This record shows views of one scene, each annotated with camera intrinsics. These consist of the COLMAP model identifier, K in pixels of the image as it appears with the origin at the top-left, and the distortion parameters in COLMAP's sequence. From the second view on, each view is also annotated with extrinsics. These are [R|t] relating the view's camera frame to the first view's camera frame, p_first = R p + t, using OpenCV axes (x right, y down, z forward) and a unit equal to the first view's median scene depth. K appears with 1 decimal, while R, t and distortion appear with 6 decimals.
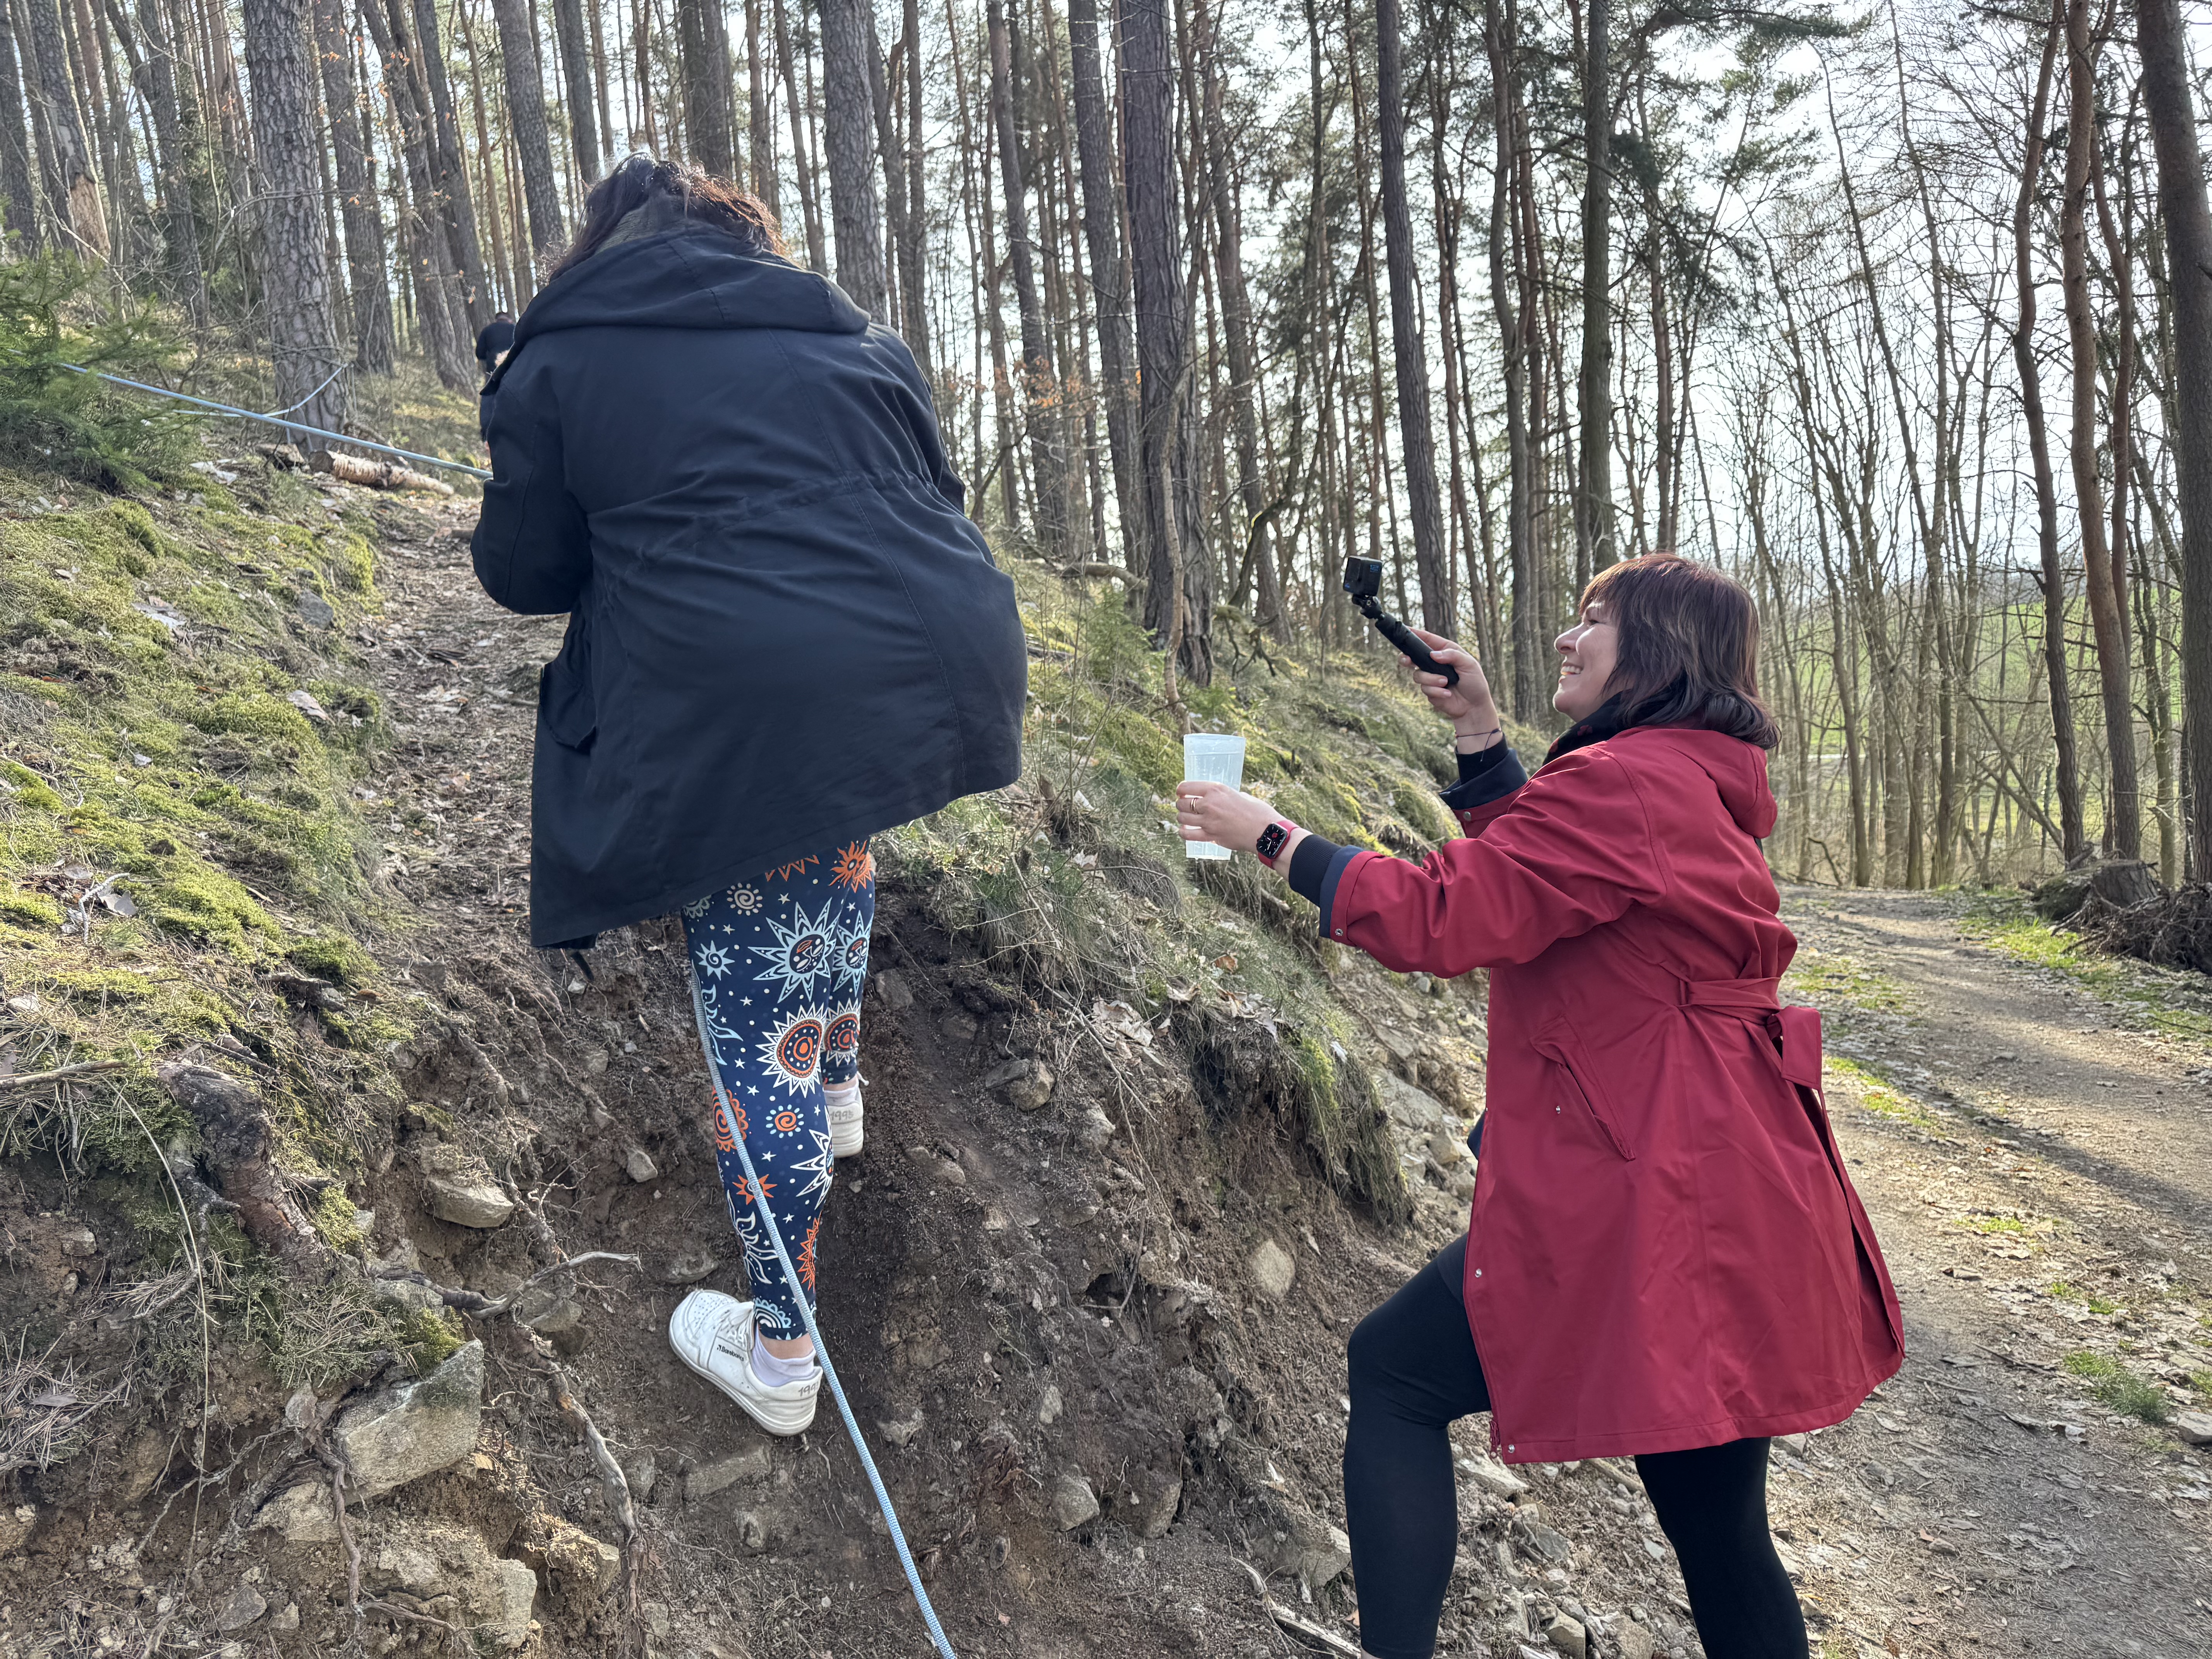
lens RADIAL K [[1638.6, 0, 1101.1], [0, 1638.6, 824.1], [0, 0, 1]] dist [0.066996, -0.092933]
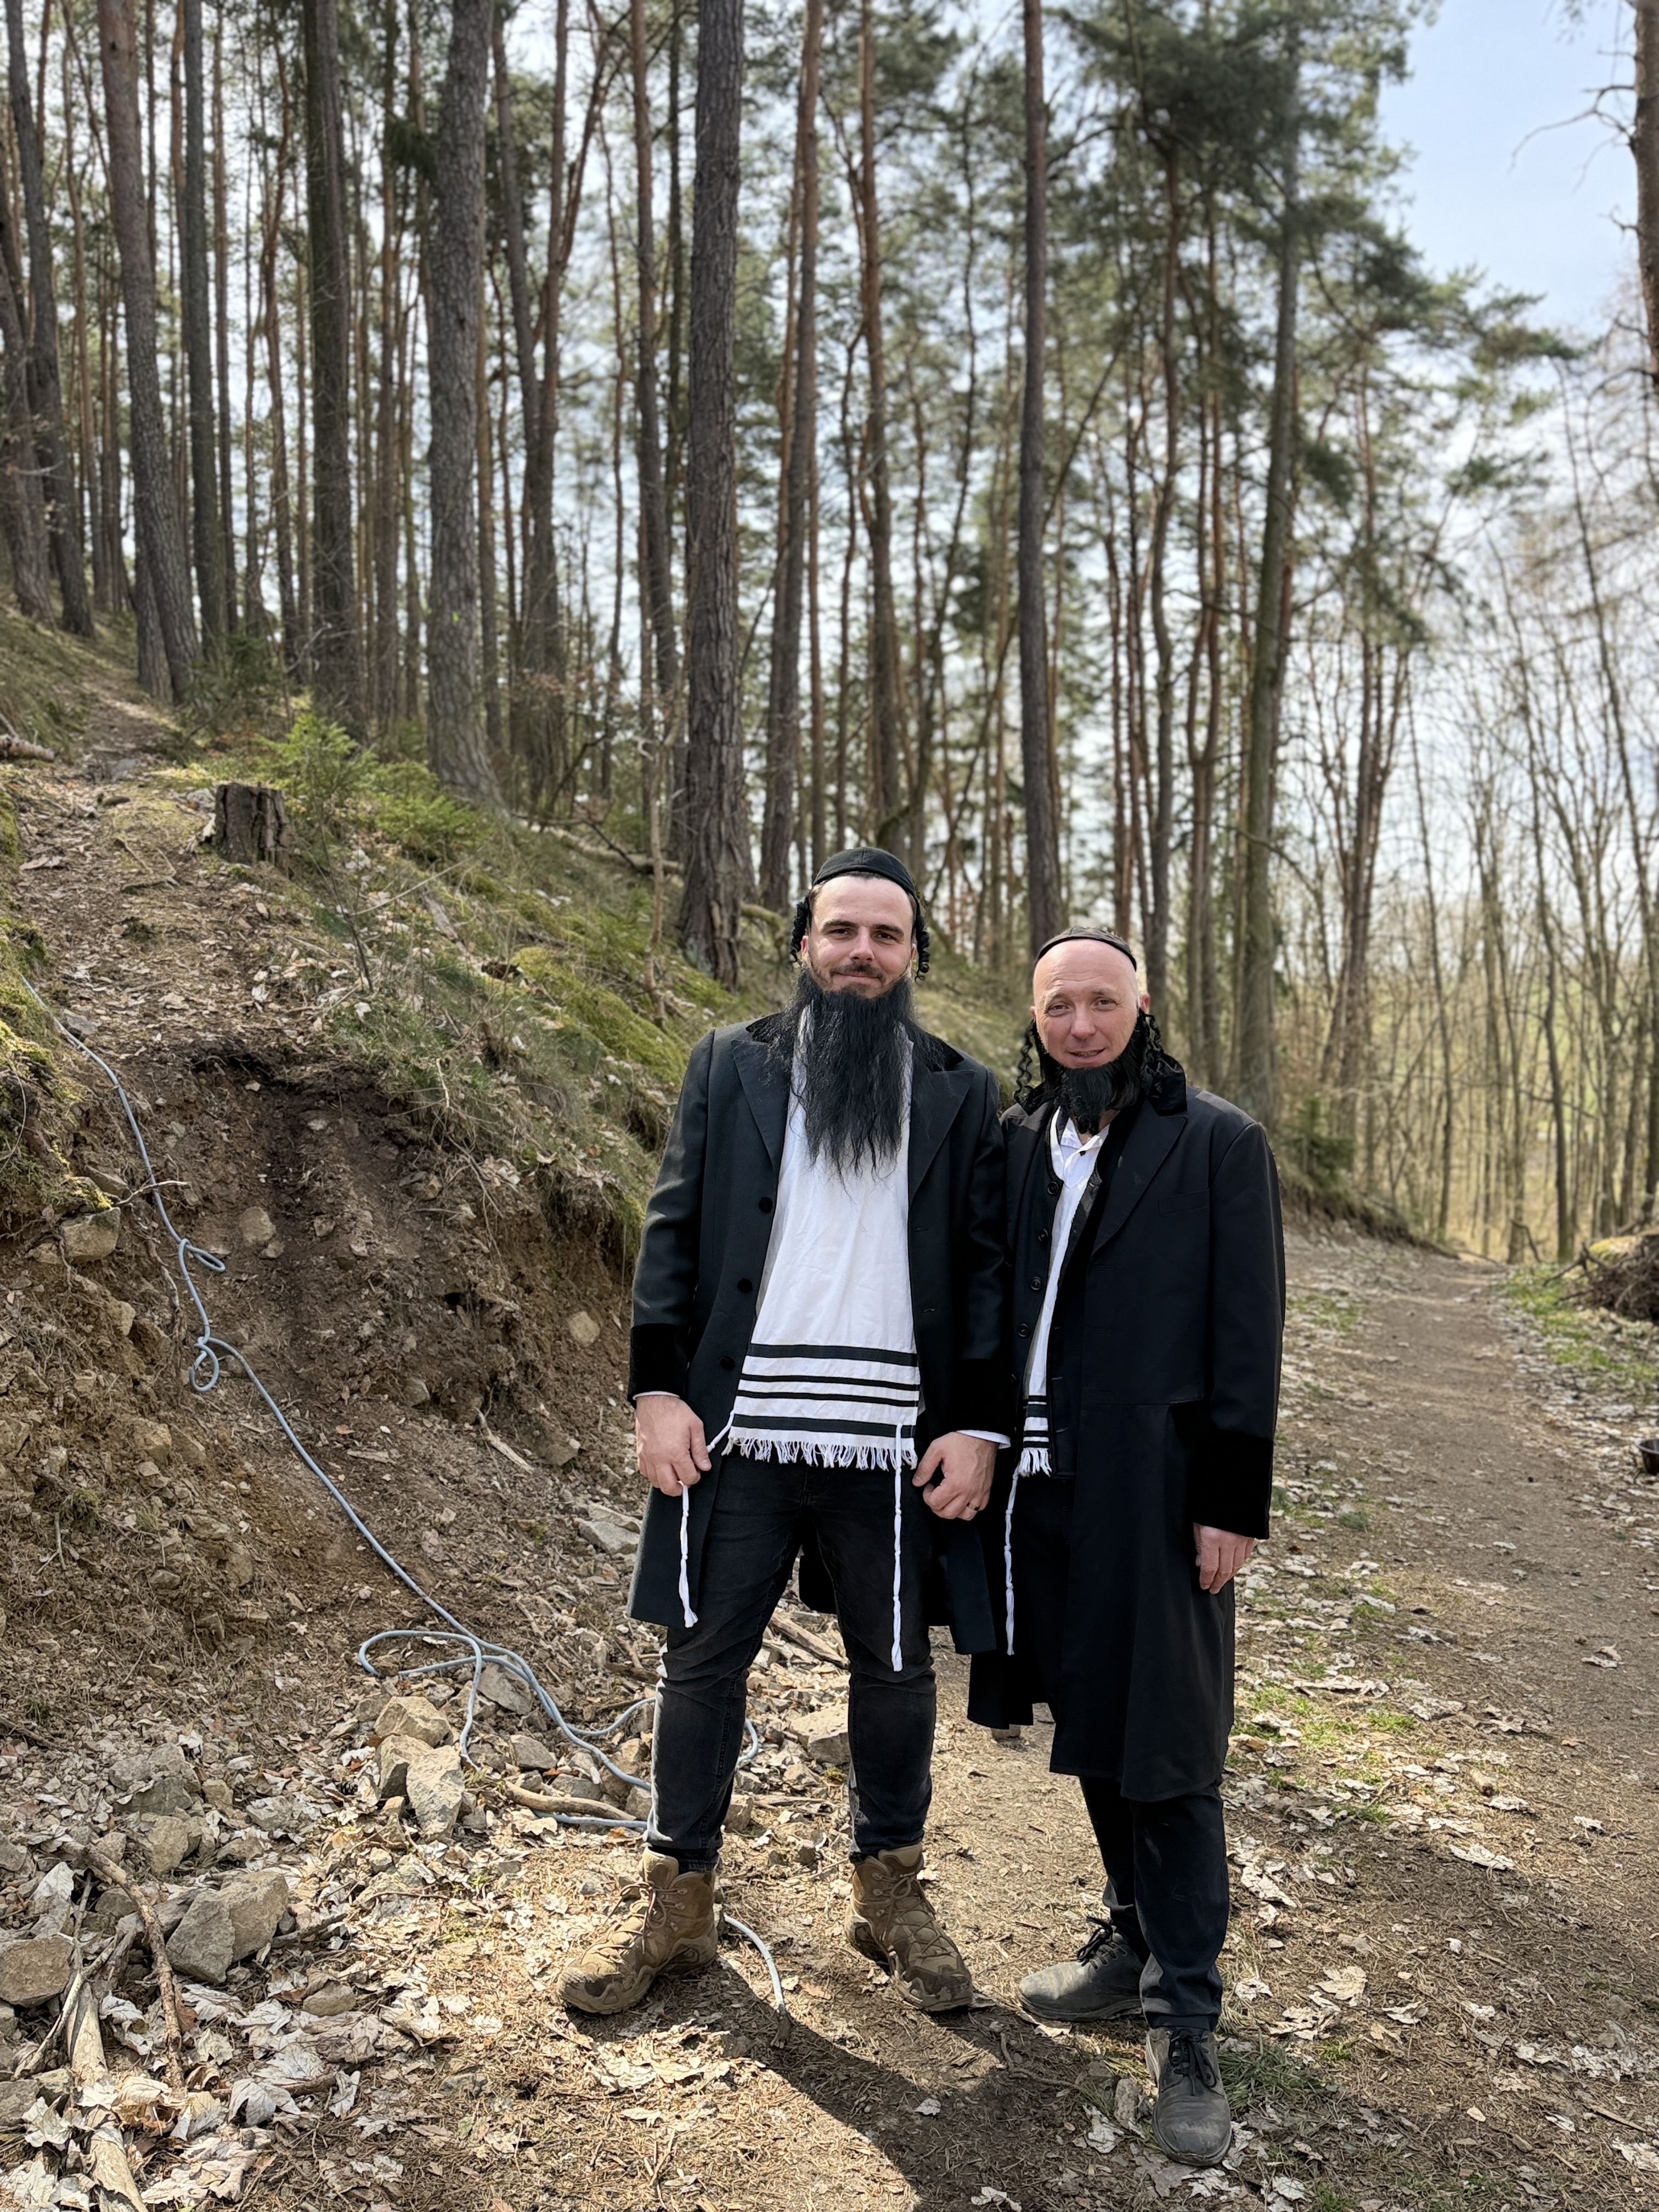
lens RADIAL K [[1828.6, 0, 834.5], [0, 1828.6, 1114.3], [0, 0, 1]] dist [0.065523, -0.098542]
pose [[0.995527, 0.073580, 0.059266, 0.249837], [-0.072529, 0.997172, -0.019696, 0.086329], [-0.060548, 0.015309, 0.998048, -0.891072]]
